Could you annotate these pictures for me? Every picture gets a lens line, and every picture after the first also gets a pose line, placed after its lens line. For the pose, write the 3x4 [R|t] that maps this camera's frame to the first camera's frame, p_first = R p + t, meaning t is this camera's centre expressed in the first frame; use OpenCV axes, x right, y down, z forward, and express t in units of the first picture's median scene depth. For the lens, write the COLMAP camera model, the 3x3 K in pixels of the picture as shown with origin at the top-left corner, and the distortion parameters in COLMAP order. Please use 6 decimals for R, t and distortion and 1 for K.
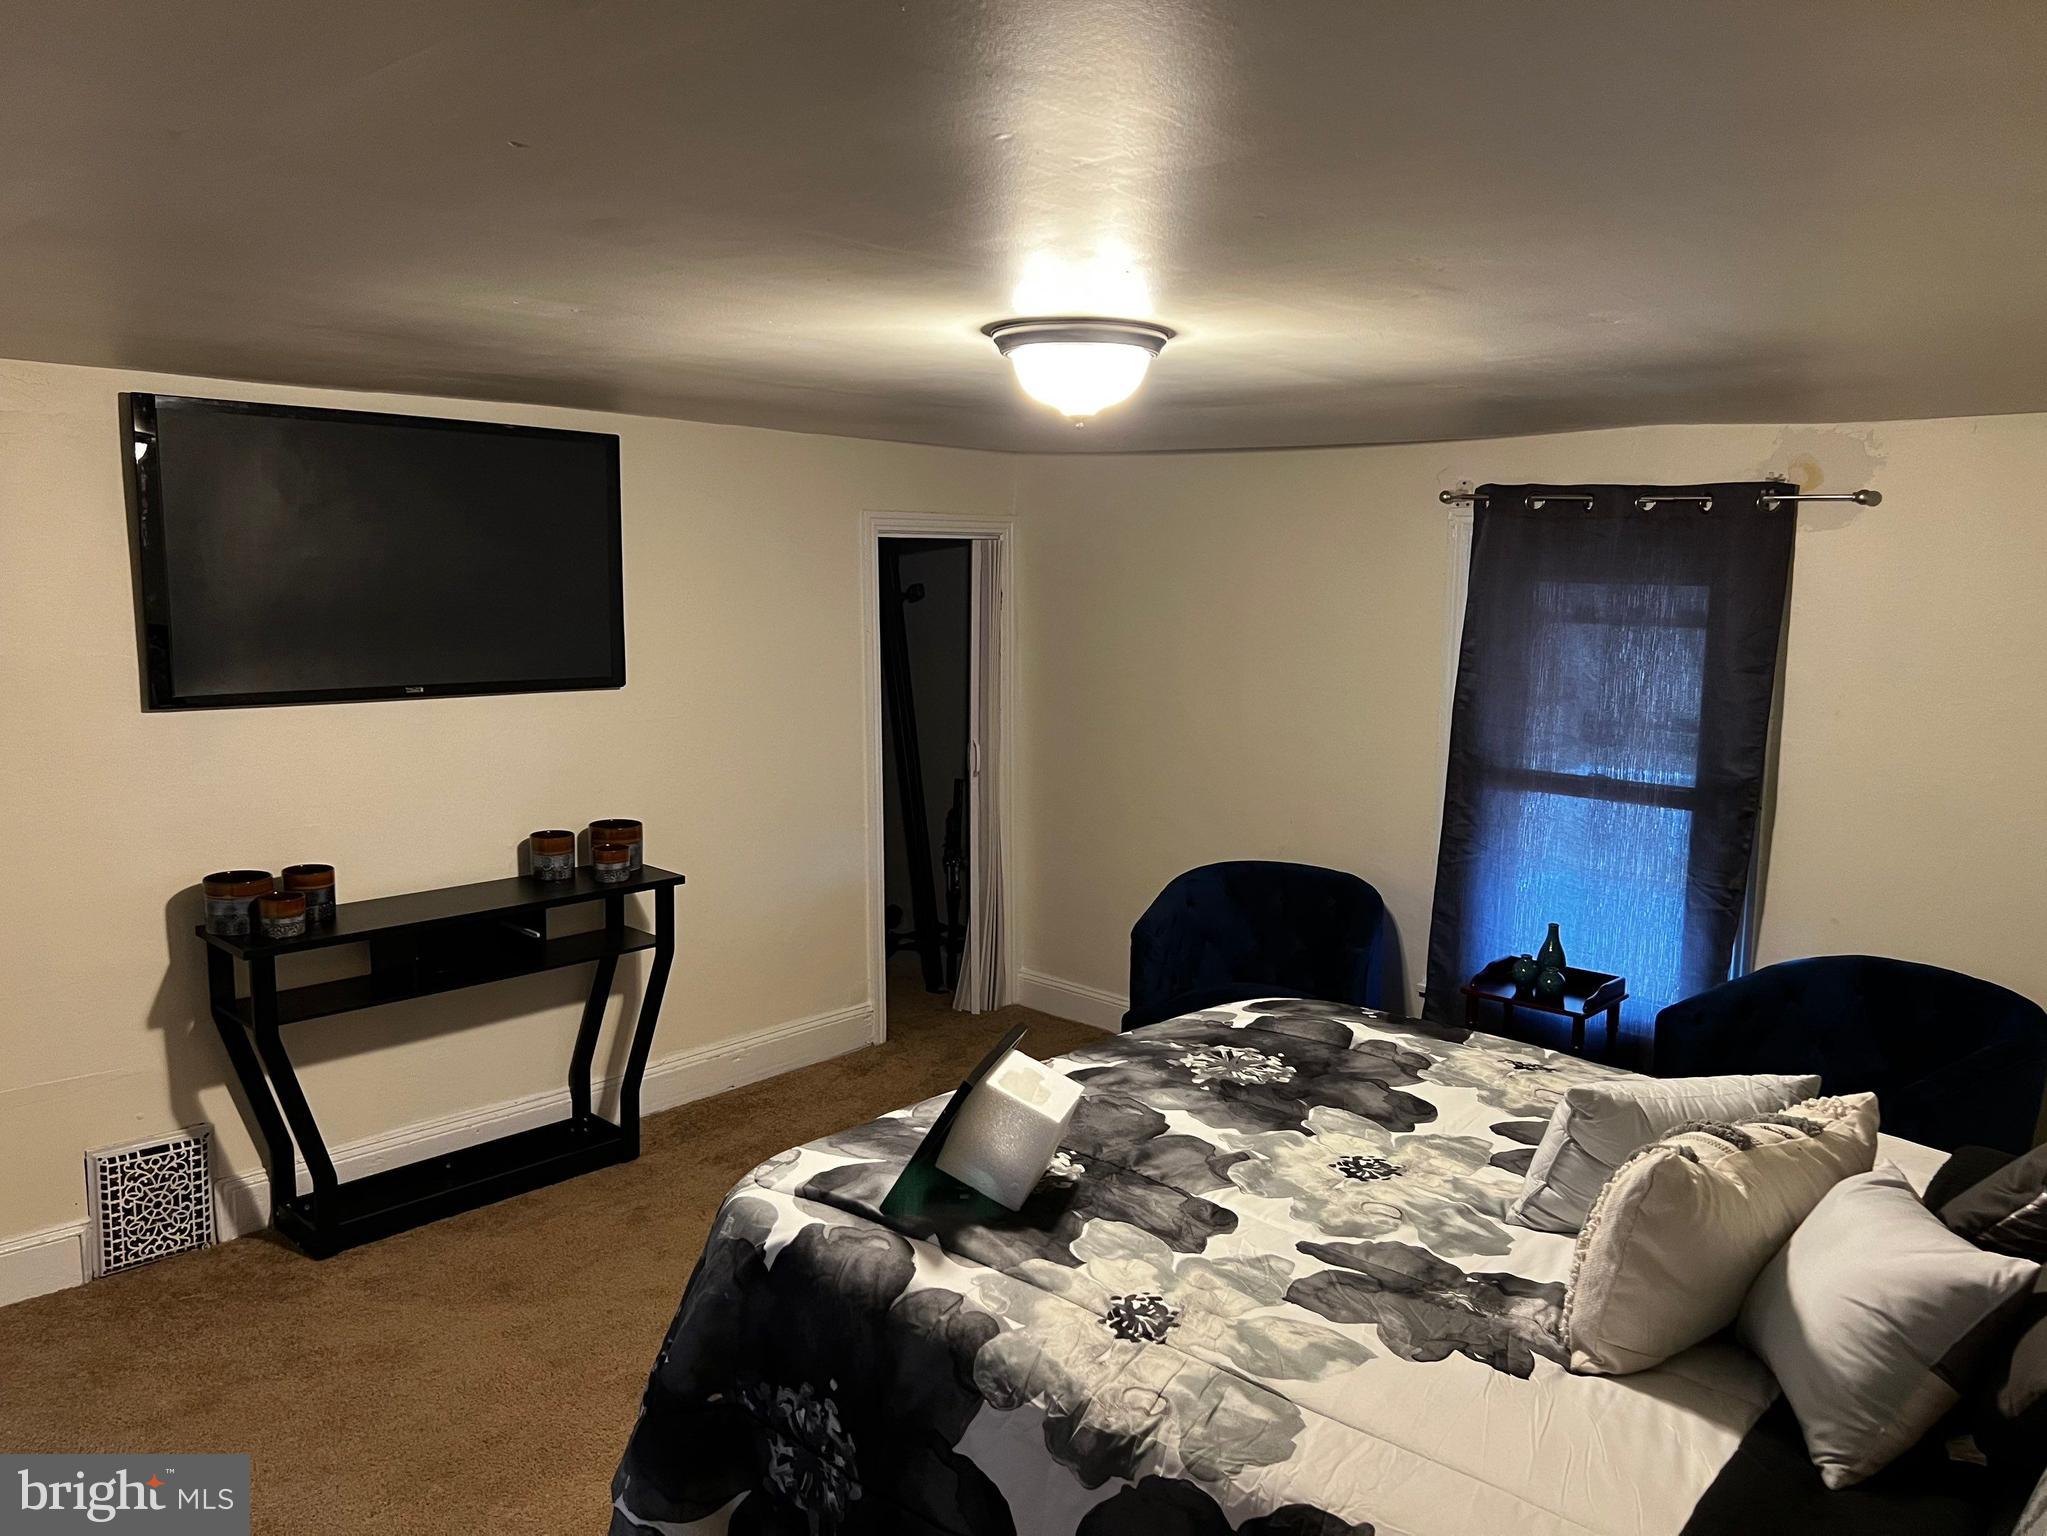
lens RADIAL K [[1532.1, 0, 1036.4], [0, 1532.1, 766.6], [0, 0, 1]] dist [0.074178, -0.061140]
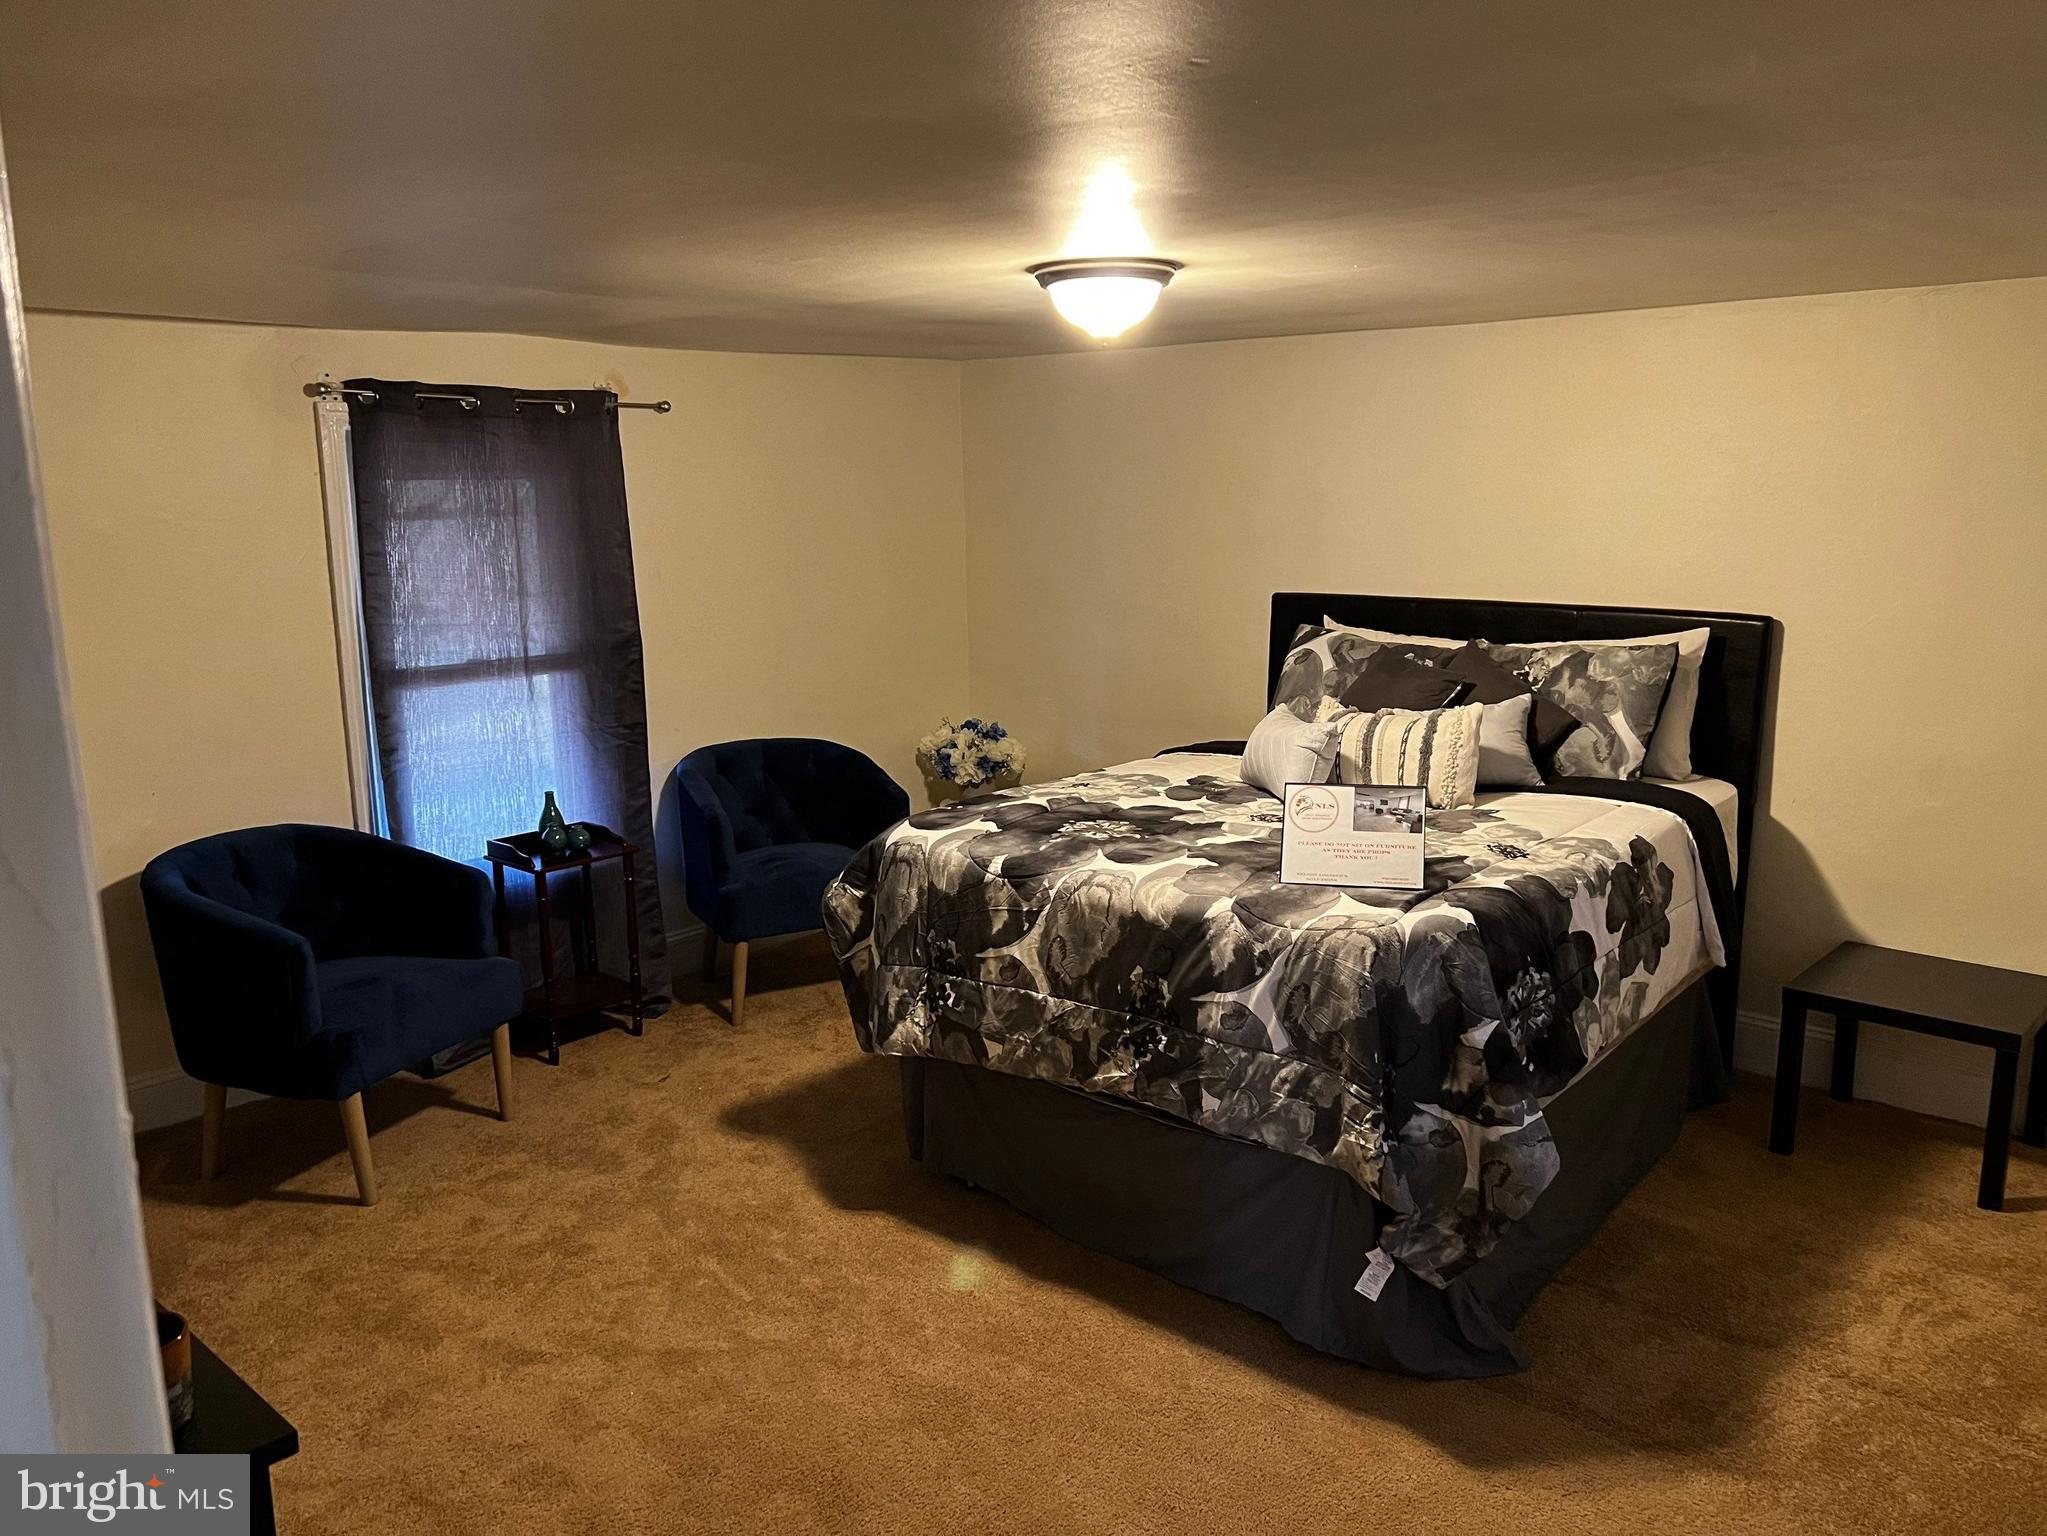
lens RADIAL K [[1532.1, 0, 1036.4], [0, 1532.1, 766.6], [0, 0, 1]] dist [0.074178, -0.061140]
pose [[-0.008940, -0.217113, 0.976106, -0.778195], [0.143833, 0.965715, 0.216119, -0.108565], [-0.989562, 0.142329, 0.022594, 0.660291]]
